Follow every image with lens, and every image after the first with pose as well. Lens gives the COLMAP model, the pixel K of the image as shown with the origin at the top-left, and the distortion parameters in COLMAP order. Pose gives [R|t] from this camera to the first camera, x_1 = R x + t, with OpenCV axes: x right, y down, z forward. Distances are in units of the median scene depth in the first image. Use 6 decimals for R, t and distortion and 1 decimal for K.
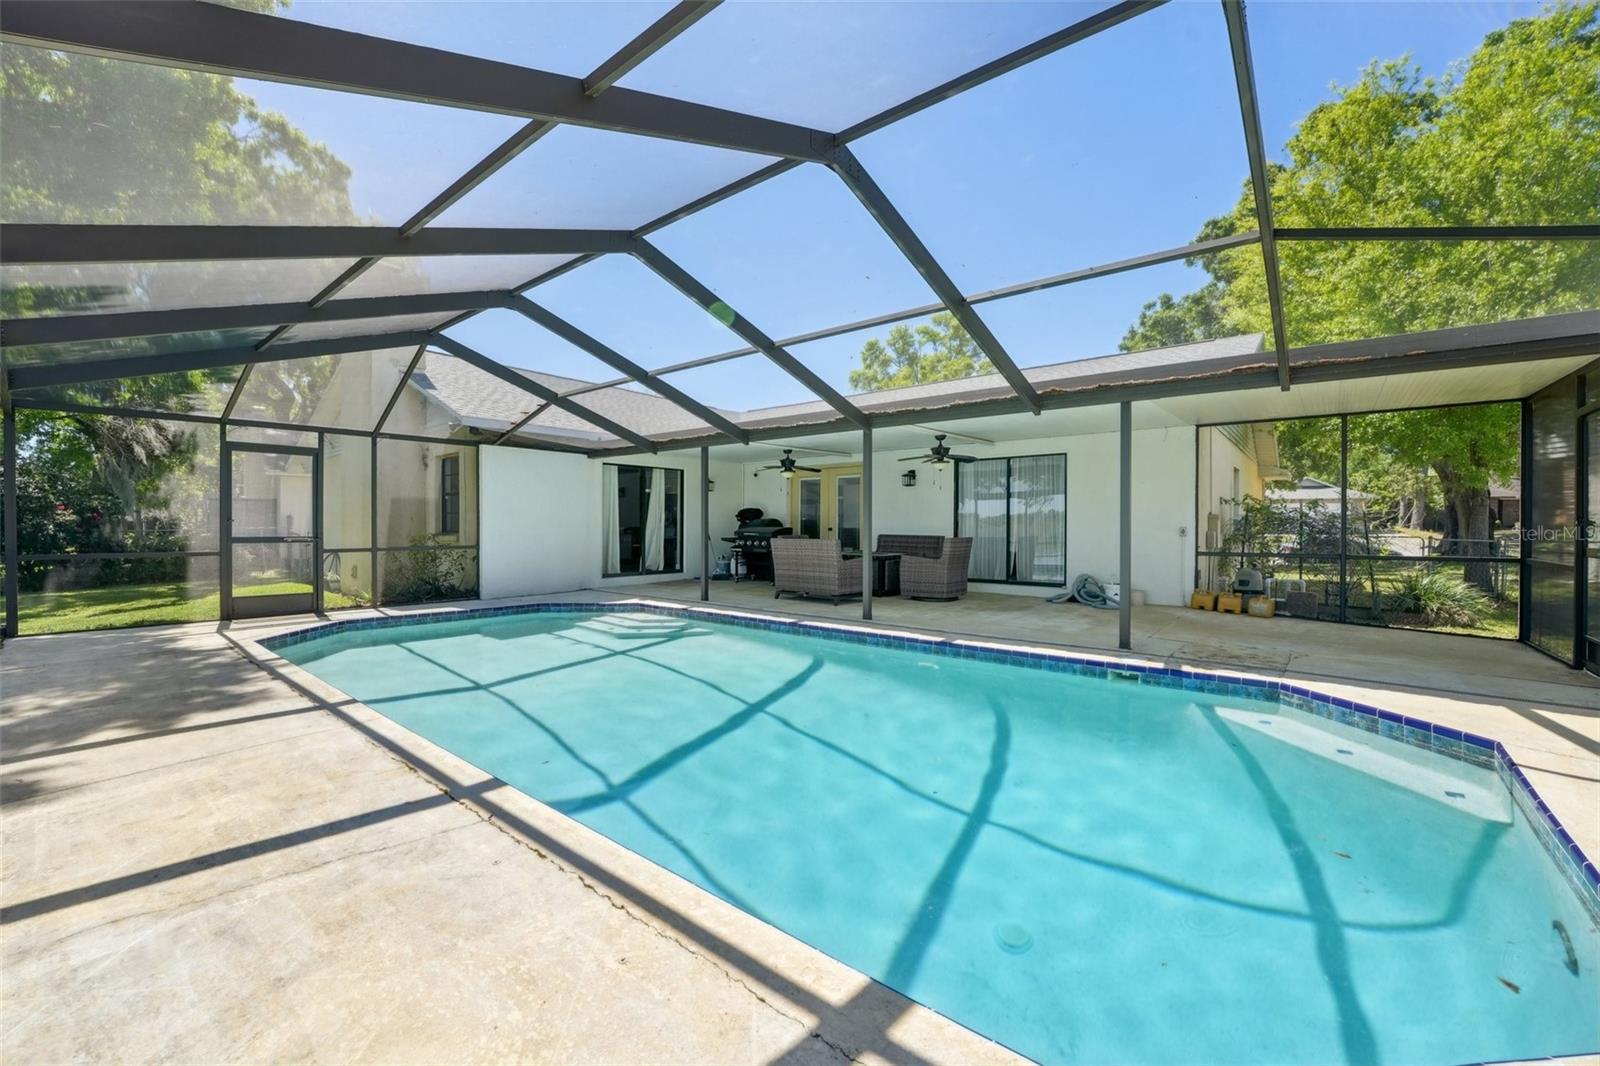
lens RADIAL K [[654.8, 0, 797.5], [0, 654.8, 525.5], [0, 0, 1]] dist [-0.025305, 0.000554]
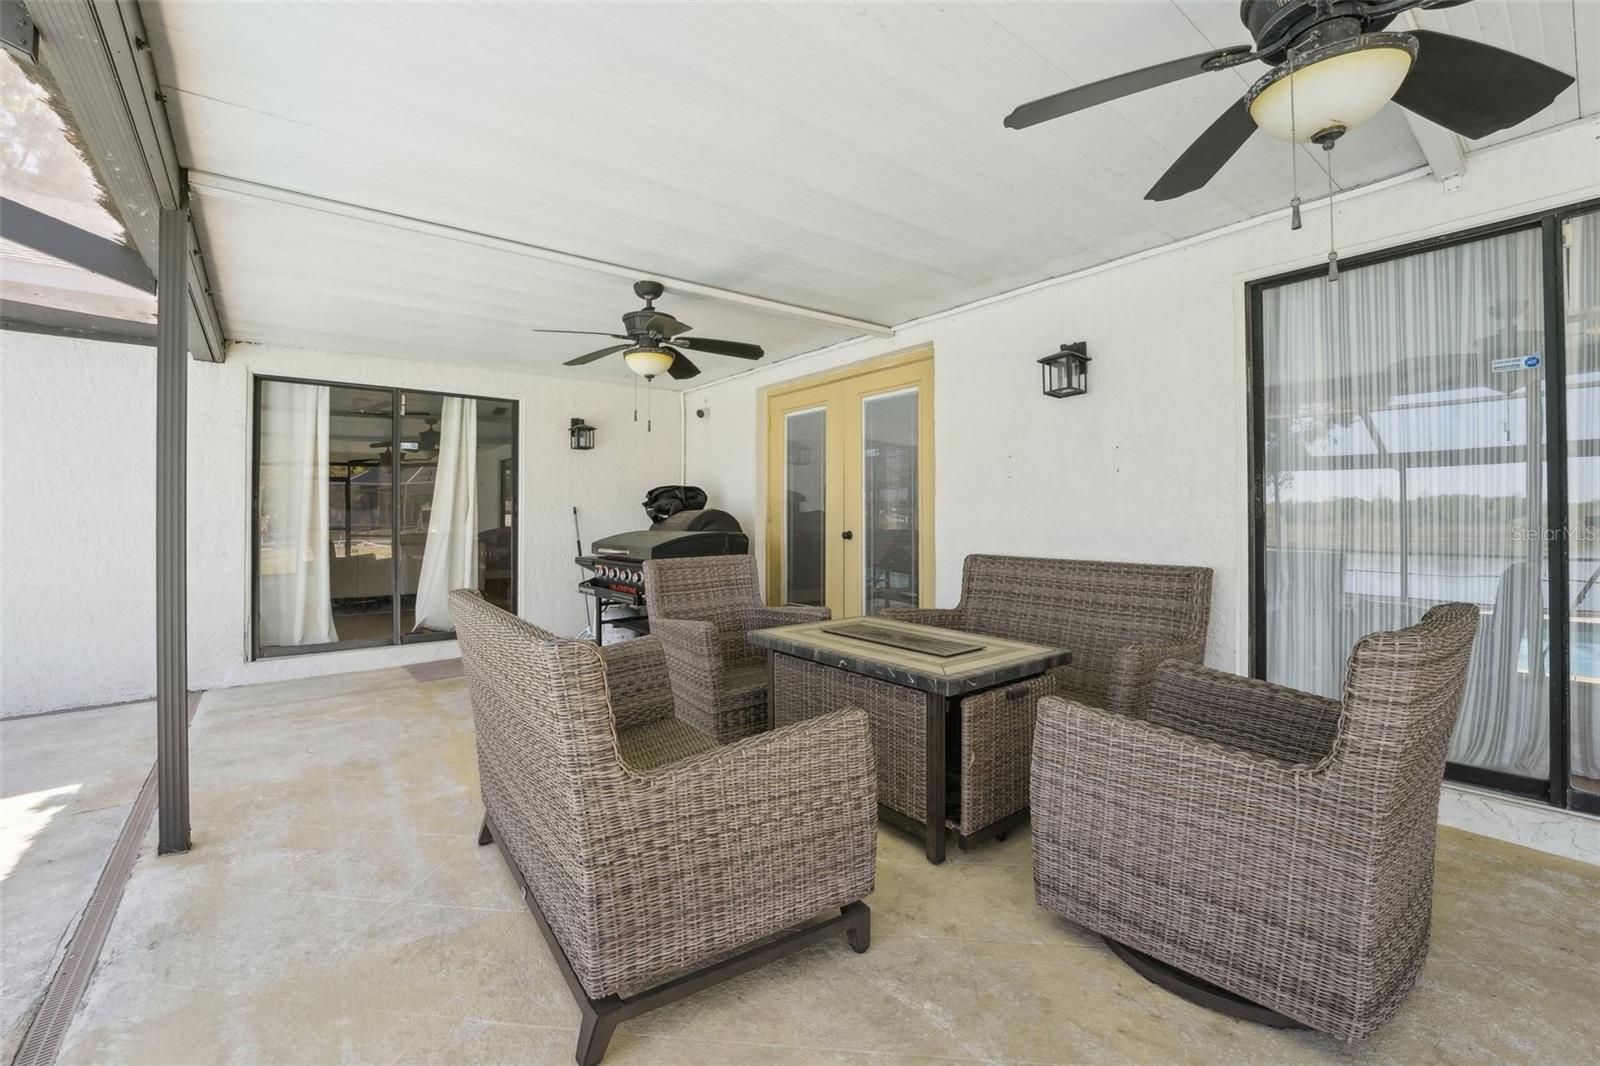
lens RADIAL K [[655.7, 0, 796.4], [0, 655.7, 517.1], [0, 0, 1]] dist [-0.028630, 0.000050]
pose [[0.980232, -0.005164, -0.197783, 0.101174], [0.004886, 0.999986, -0.001895, -0.004477], [0.197790, 0.000891, 0.980244, 0.641311]]
